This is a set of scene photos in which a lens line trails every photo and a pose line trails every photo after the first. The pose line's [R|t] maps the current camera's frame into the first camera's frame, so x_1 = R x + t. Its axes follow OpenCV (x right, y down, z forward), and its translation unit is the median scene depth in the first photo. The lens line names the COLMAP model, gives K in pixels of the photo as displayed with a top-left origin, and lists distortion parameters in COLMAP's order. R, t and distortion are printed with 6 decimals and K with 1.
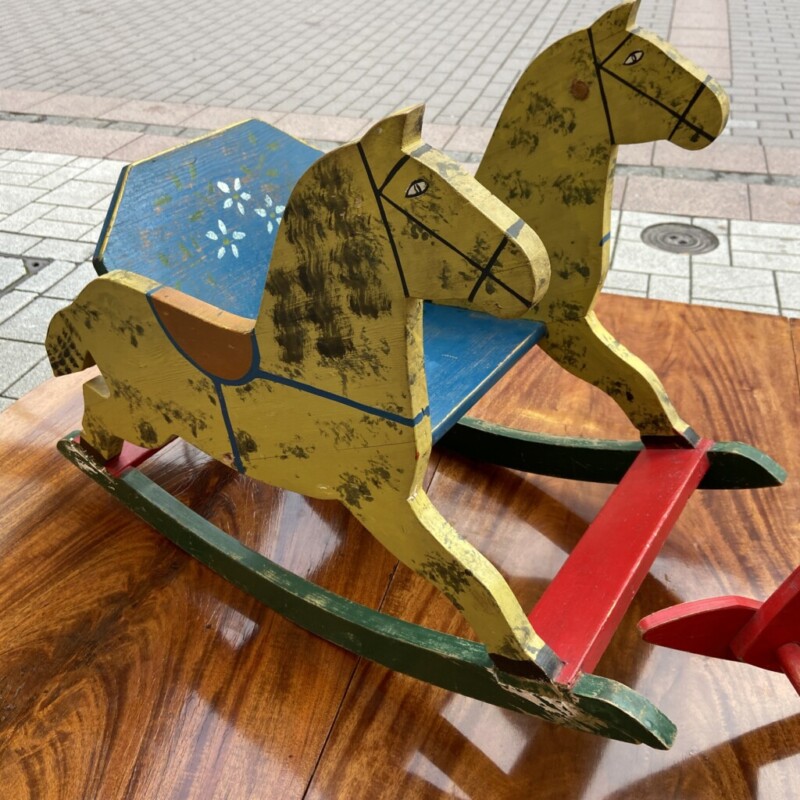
lens RADIAL K [[811.7, 0, 398.7], [0, 811.7, 374.1], [0, 0, 1]] dist [0.132426, -0.166938]
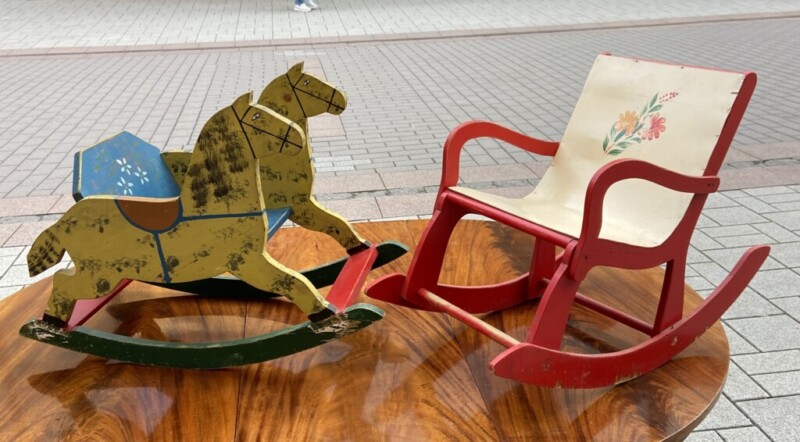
lens RADIAL K [[806.7, 0, 400.0], [0, 806.7, 221.0], [0, 0, 1]] dist [0.102776, -0.021905]
pose [[0.903064, -0.149402, 0.402683, -0.444815], [0.252227, 0.943330, -0.215660, 0.534028], [-0.347643, 0.296322, 0.889571, -1.003601]]
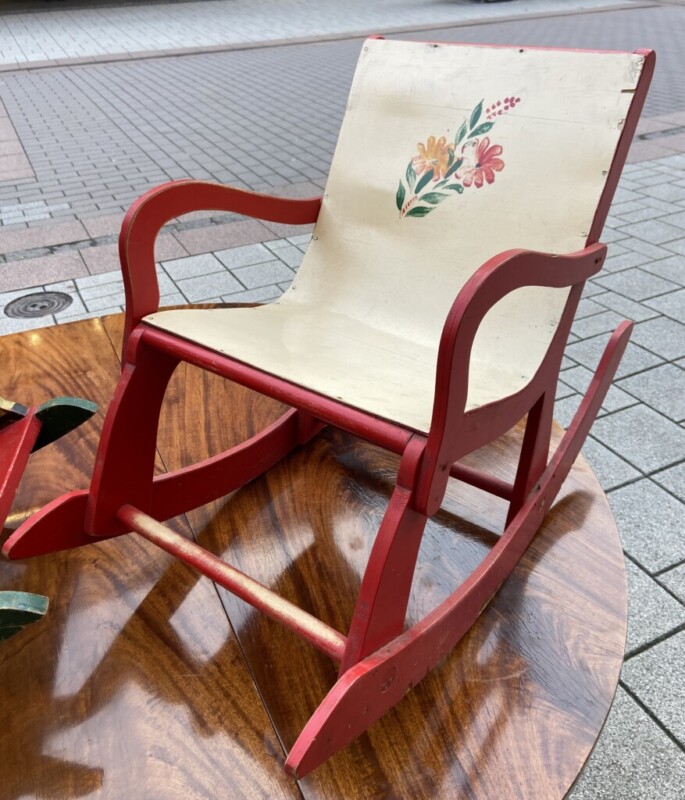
lens RADIAL K [[702.1, 0, 340.8], [0, 702.1, 371.9], [0, 0, 1]] dist [0.182148, -0.292597]
pose [[0.730001, -0.355008, 0.584011, 0.105698], [0.403822, 0.913443, 0.050493, 0.177702], [-0.551386, 0.198976, 0.810174, -0.160326]]
